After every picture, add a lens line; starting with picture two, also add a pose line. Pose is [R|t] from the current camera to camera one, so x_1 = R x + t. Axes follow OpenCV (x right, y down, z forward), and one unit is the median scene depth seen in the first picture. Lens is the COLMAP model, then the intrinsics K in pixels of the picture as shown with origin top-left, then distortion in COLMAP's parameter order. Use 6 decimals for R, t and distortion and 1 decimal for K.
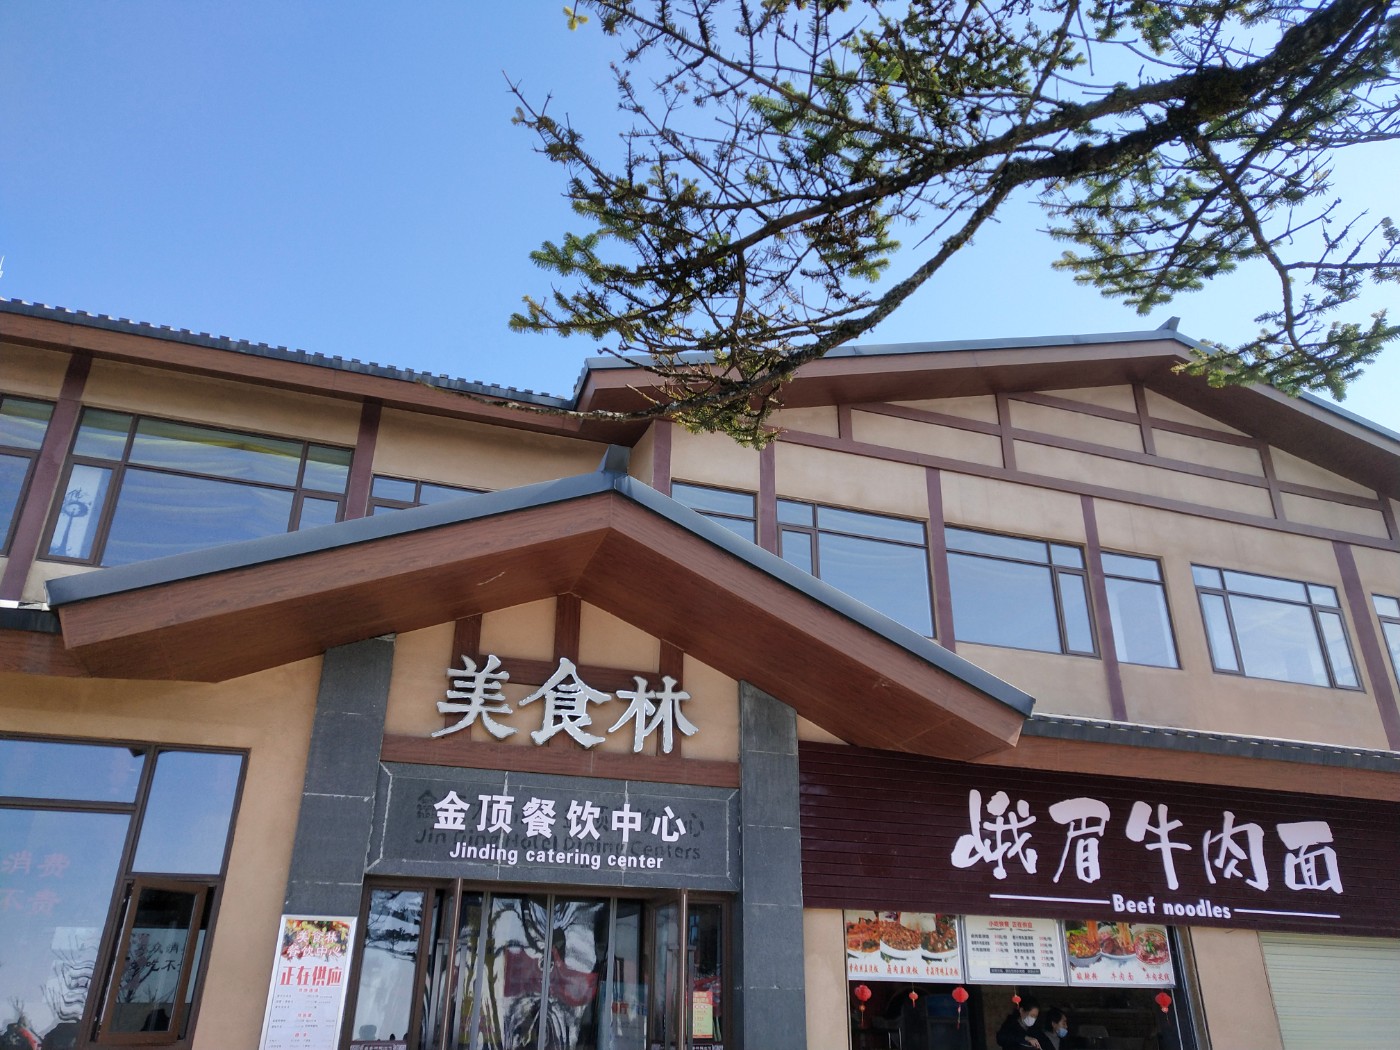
lens RADIAL K [[1058.9, 0, 693.8], [0, 1058.9, 524.9], [0, 0, 1]] dist [-0.002734, 0.046787]
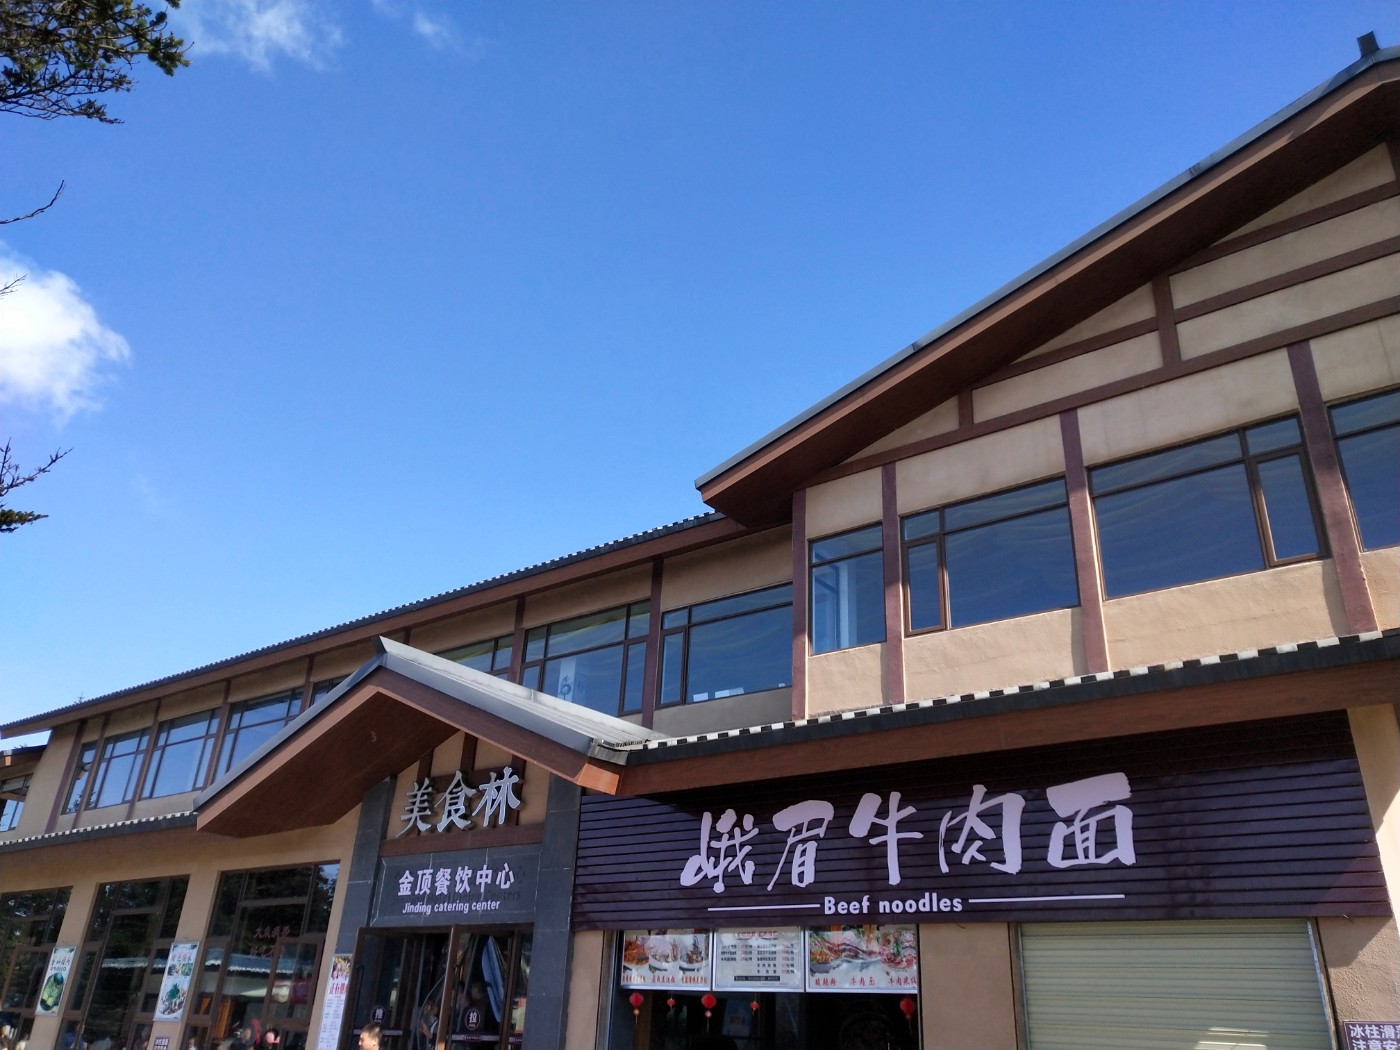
lens RADIAL K [[1058.9, 0, 702.7], [0, 1058.9, 522.9], [0, 0, 1]] dist [-0.002734, 0.046787]
pose [[0.558022, -0.345853, -0.754319, 1.186792], [0.318017, 0.928736, -0.190564, 0.179824], [0.766470, -0.133547, 0.628243, 0.351474]]
